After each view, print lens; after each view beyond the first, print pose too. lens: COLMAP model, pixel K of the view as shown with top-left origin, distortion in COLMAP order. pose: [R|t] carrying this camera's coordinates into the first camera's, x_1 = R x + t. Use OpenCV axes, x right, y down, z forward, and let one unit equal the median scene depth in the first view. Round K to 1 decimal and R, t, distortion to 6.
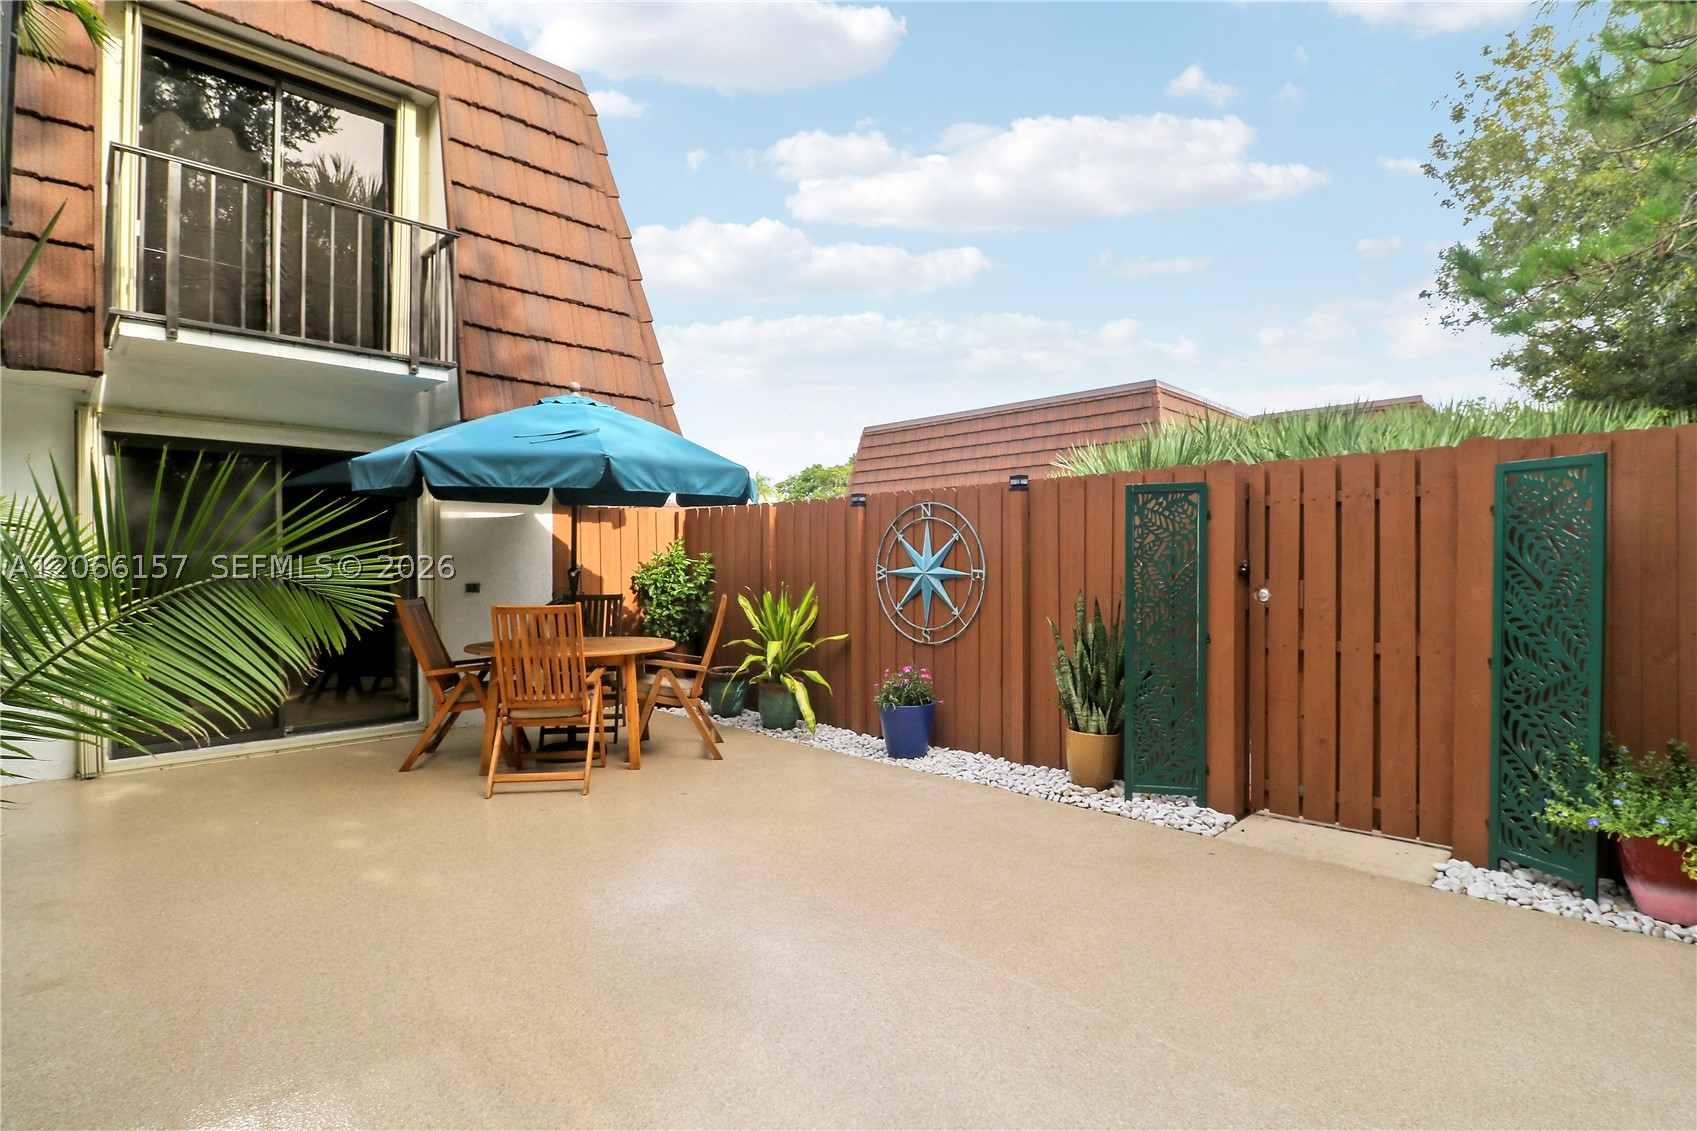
lens RADIAL K [[808.6, 0, 850.2], [0, 808.6, 559.0], [0, 0, 1]] dist [0.000013, -0.014926]
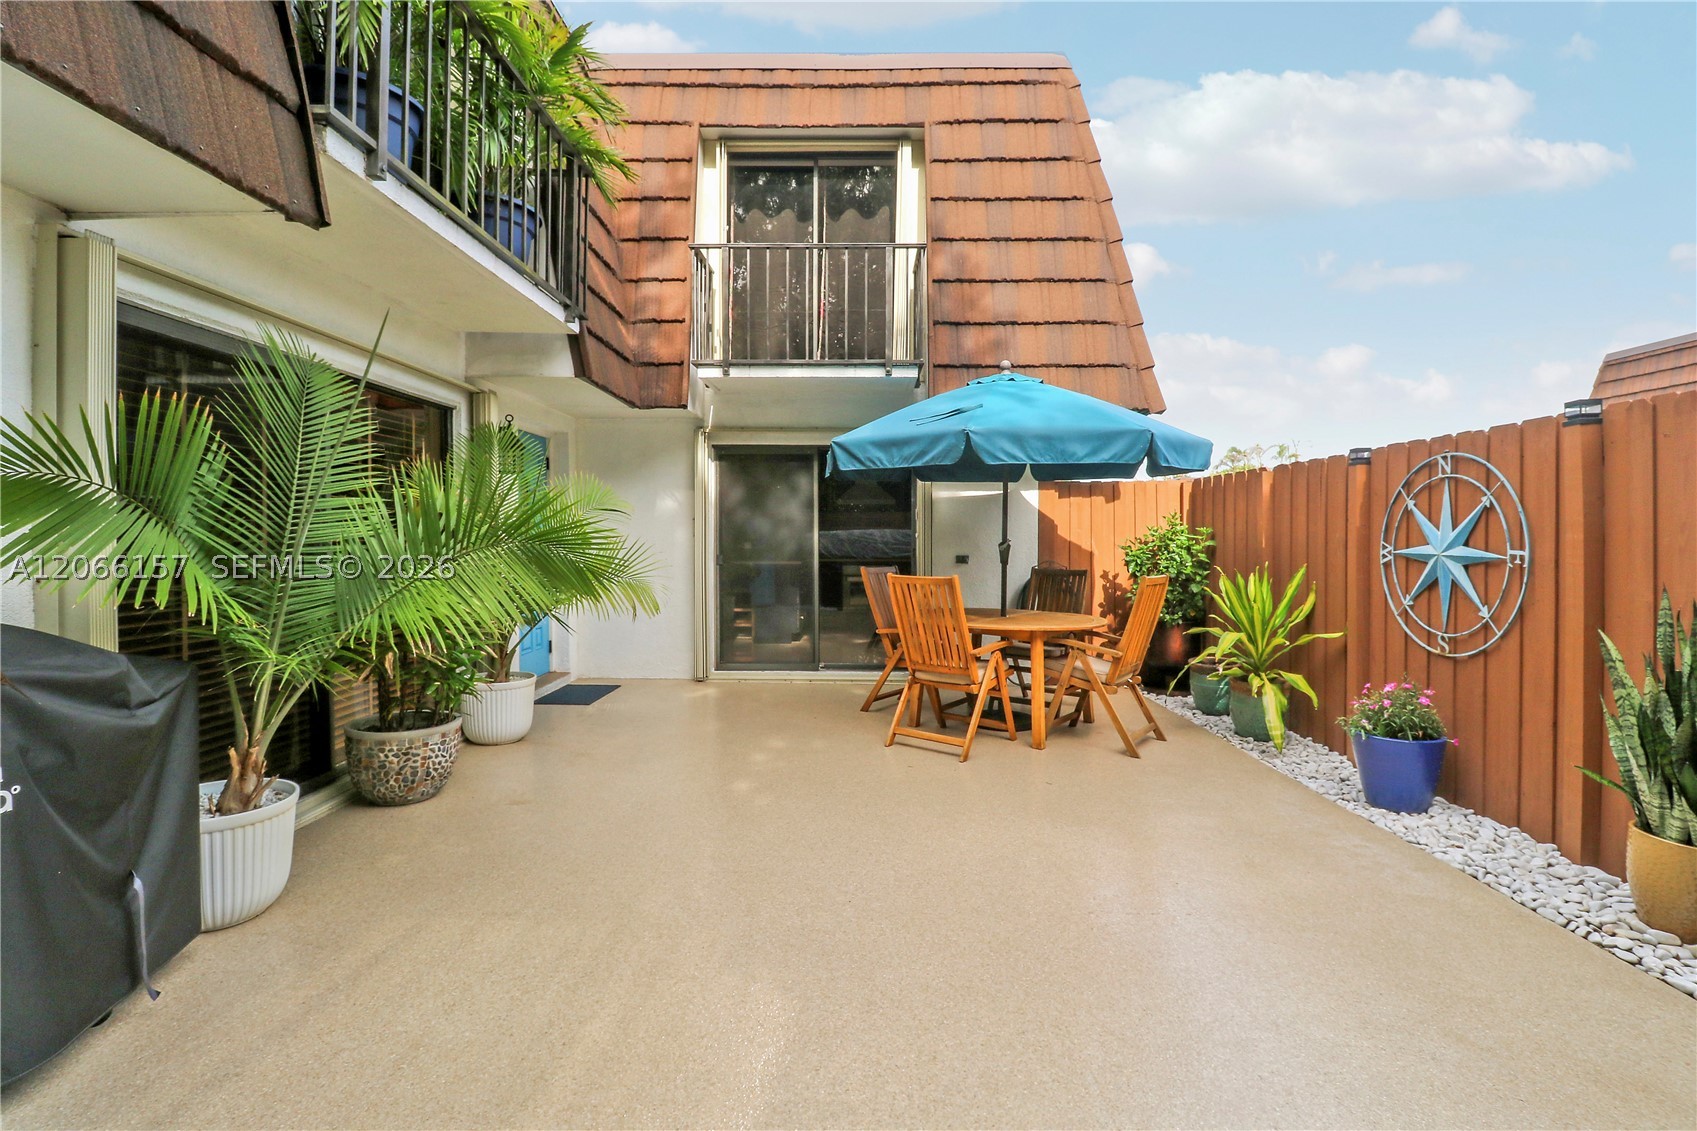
lens RADIAL K [[777.5, 0, 844.2], [0, 777.5, 542.9], [0, 0, 1]] dist [-0.000033, -0.012948]
pose [[0.691100, 0.010865, -0.722677, 0.217224], [-0.003682, 0.999927, 0.011512, 0.001410], [0.722749, -0.005295, 0.691090, 0.160779]]
